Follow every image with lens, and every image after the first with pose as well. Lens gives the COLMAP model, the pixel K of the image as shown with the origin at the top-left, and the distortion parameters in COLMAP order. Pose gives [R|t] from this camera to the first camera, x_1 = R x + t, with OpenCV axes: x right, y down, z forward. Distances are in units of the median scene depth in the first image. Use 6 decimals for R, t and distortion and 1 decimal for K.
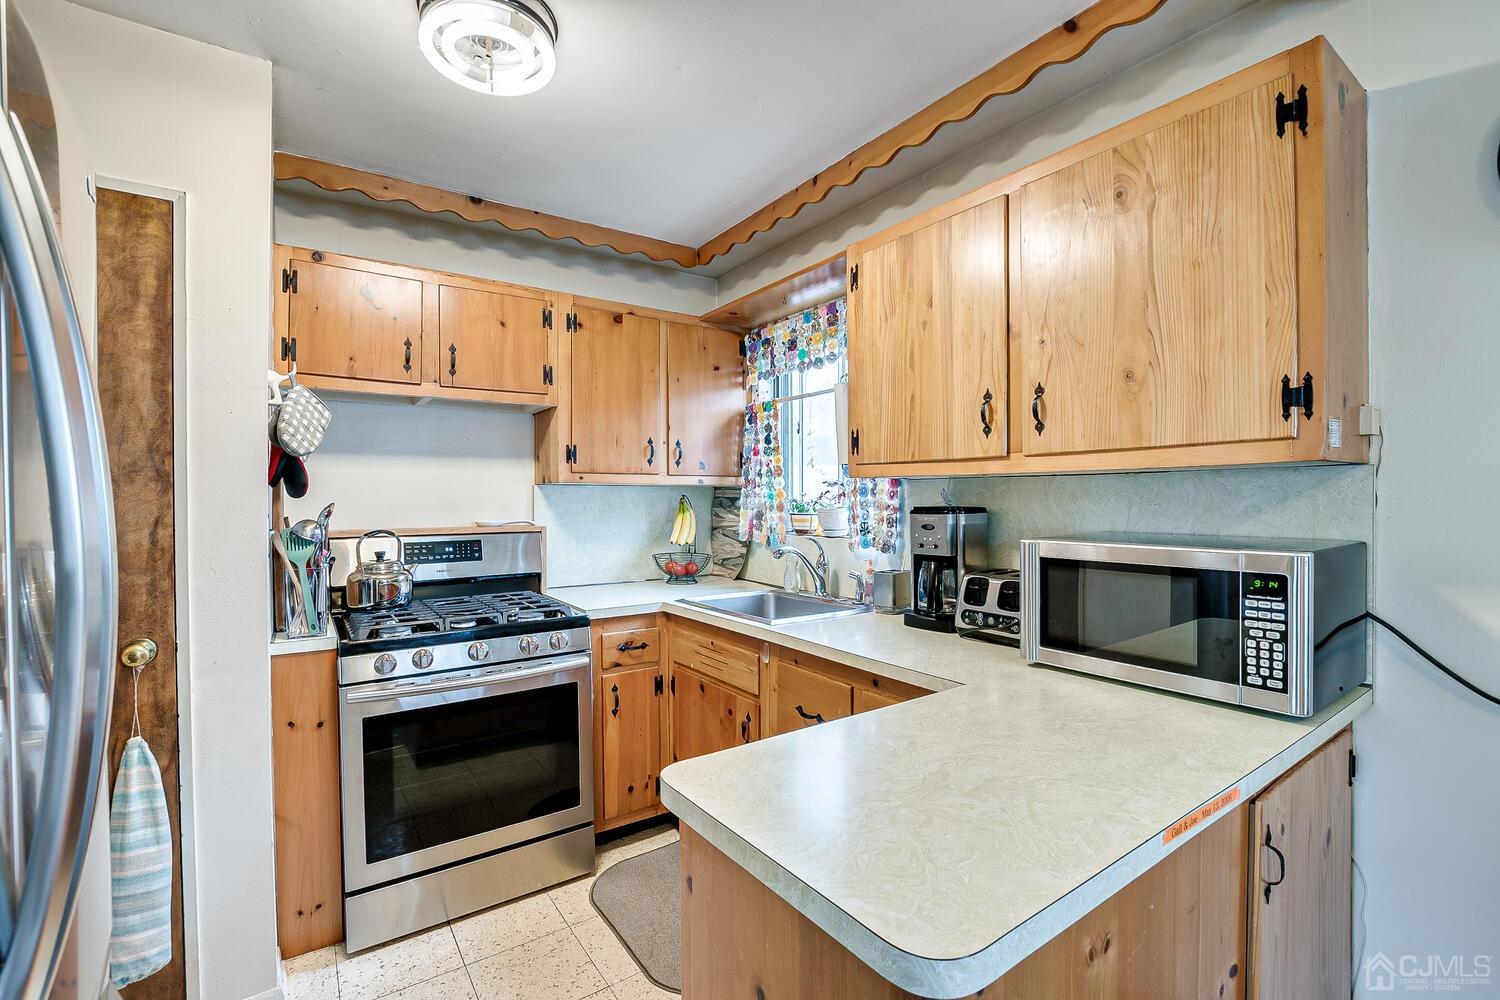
lens RADIAL K [[655.2, 0, 741.6], [0, 655.2, 498.2], [0, 0, 1]] dist [-0.017056, 0.001056]
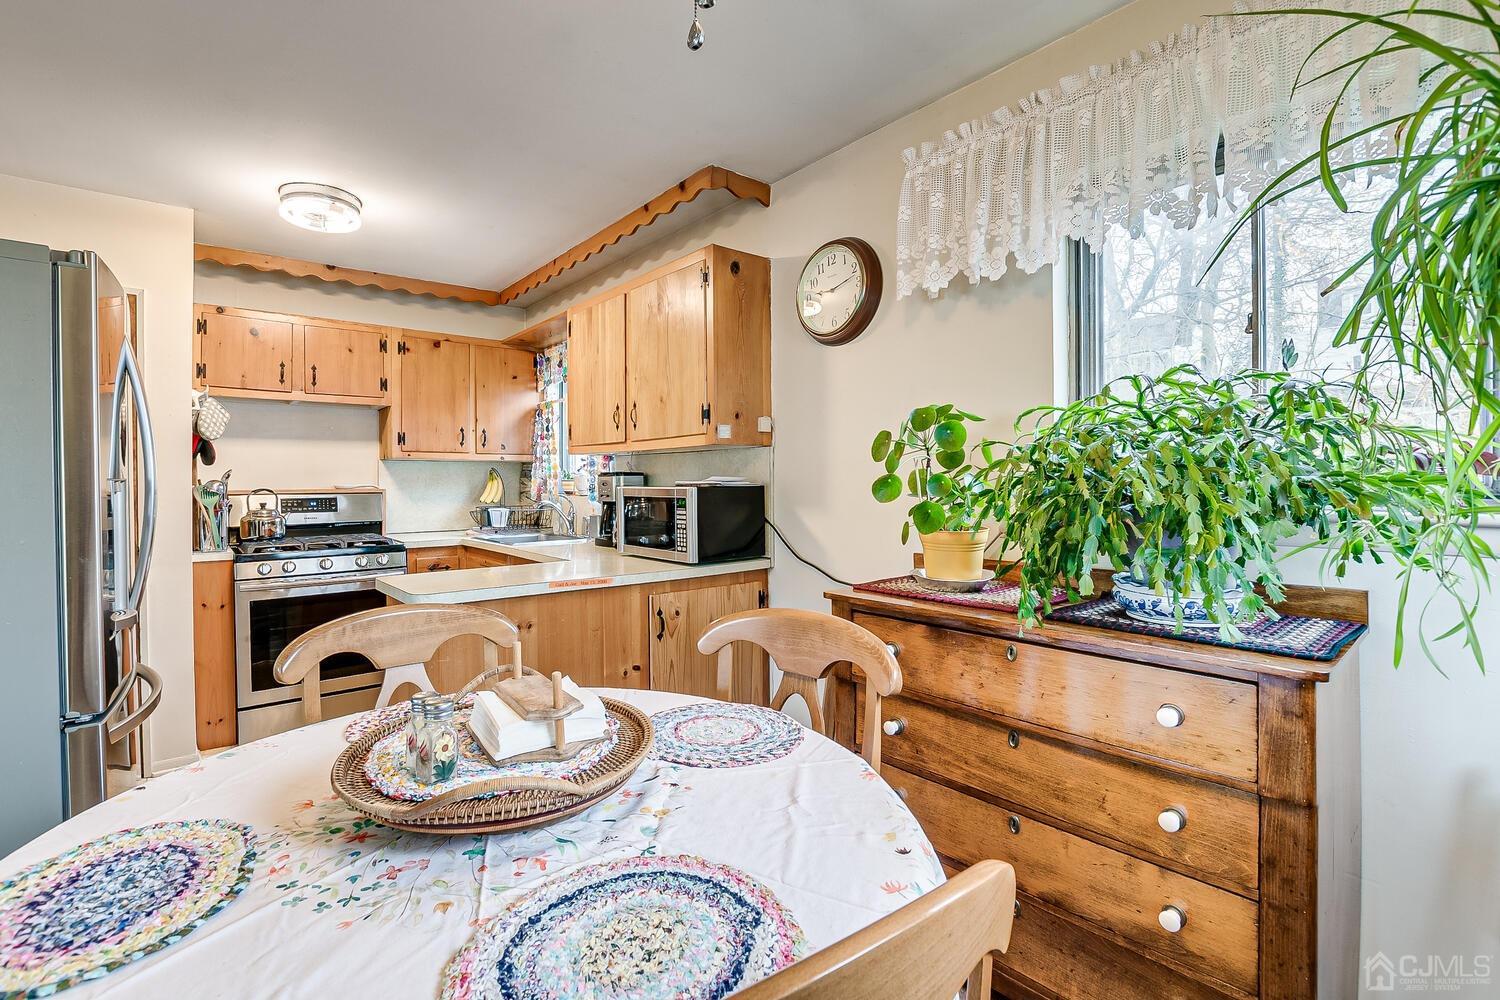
lens RADIAL K [[678.8, 0, 713.6], [0, 678.8, 480.0], [0, 0, 1]] dist [-0.015571, -0.000703]
pose [[0.998026, -0.000660, 0.062804, 0.404298], [0.000751, 0.999999, -0.001436, 0.032456], [-0.062803, 0.001480, 0.998025, -0.649196]]
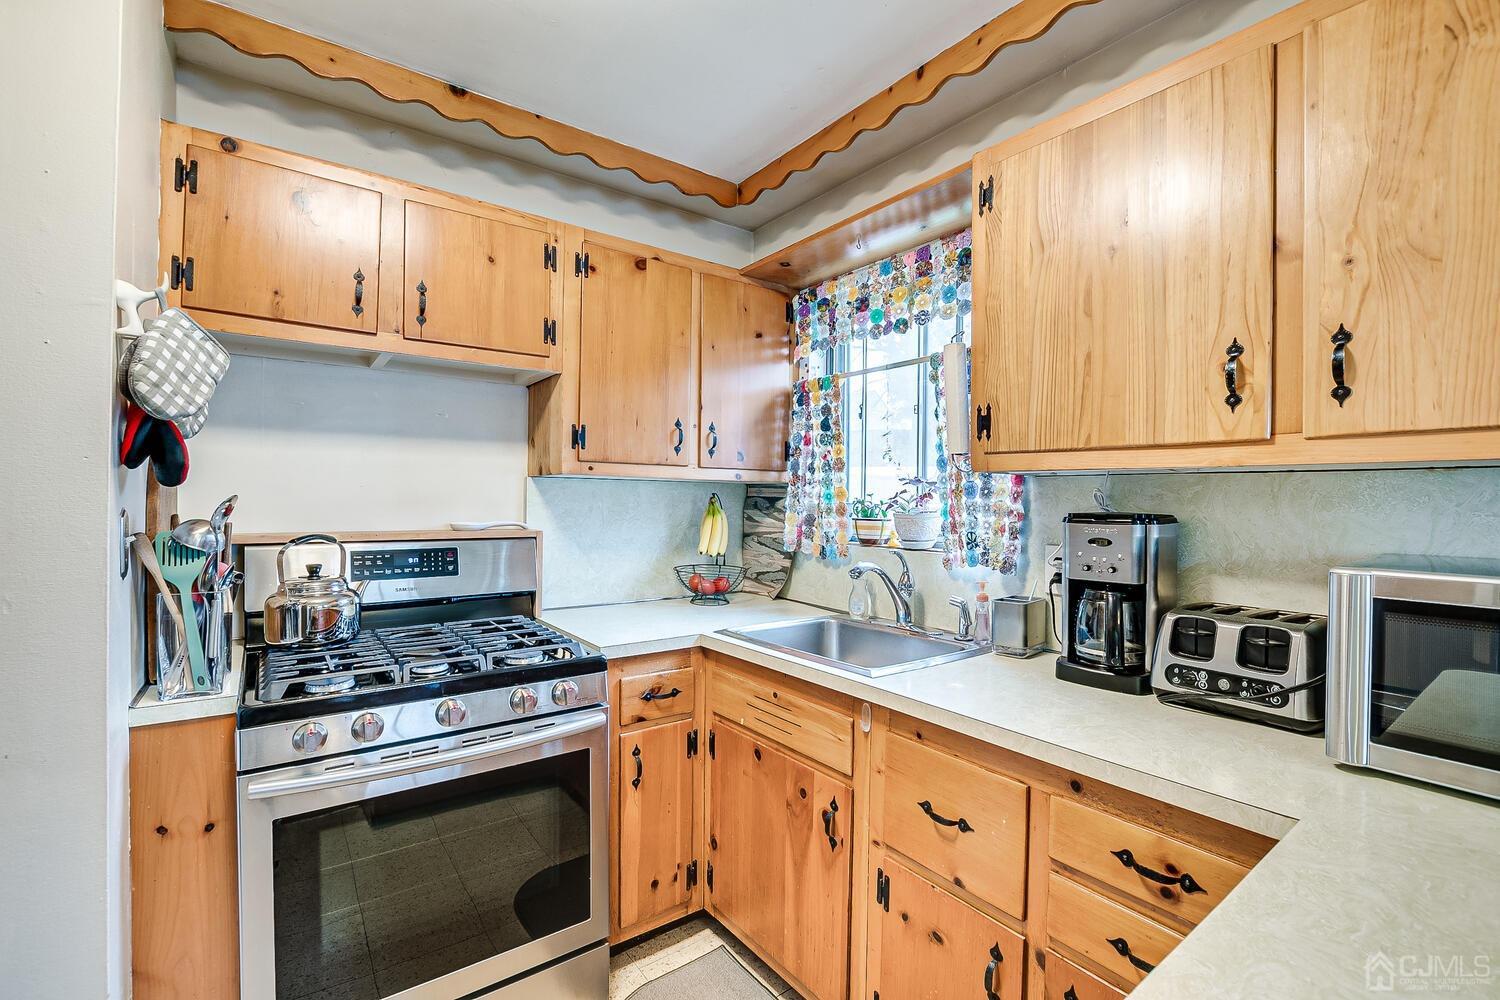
lens RADIAL K [[655.2, 0, 742.1], [0, 655.2, 498.3], [0, 0, 1]] dist [-0.017056, 0.001056]
pose [[0.999321, 0.015287, 0.033511, -0.113183], [-0.015209, 0.999881, -0.002569, 0.004089], [-0.033546, 0.002057, 0.999435, 0.278086]]
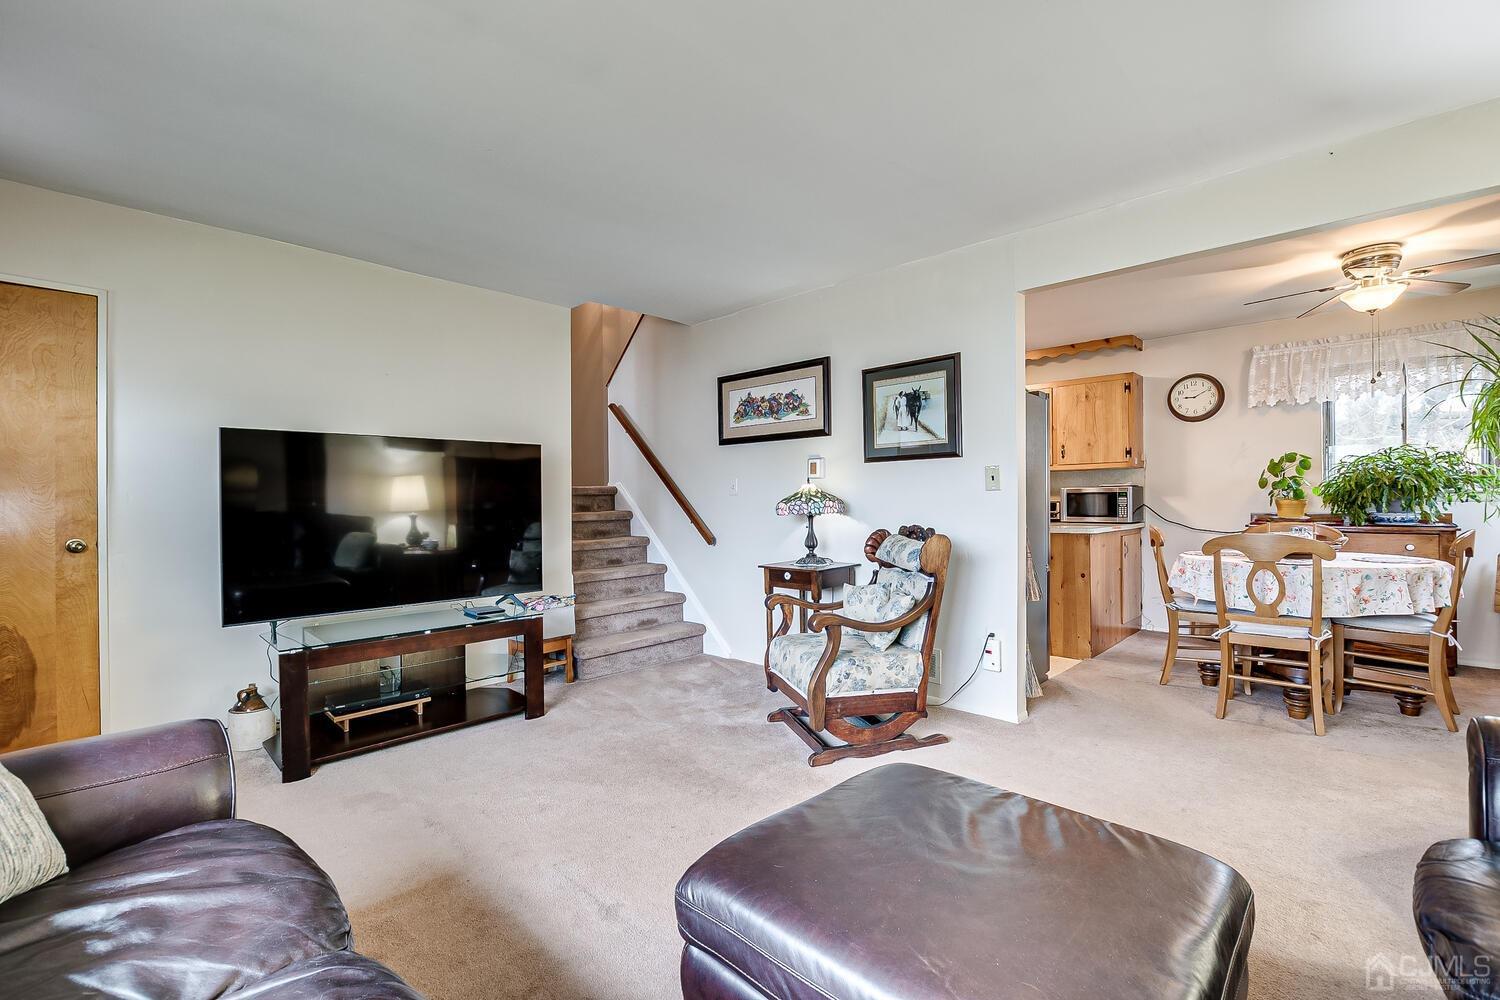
lens RADIAL K [[655.2, 0, 736.7], [0, 655.2, 499.5], [0, 0, 1]] dist [-0.017056, 0.001056]
pose [[0.984301, -0.003505, 0.176463, -1.374708], [0.004923, 0.999959, -0.007600, 0.100221], [-0.176429, 0.008349, 0.984278, -1.557952]]
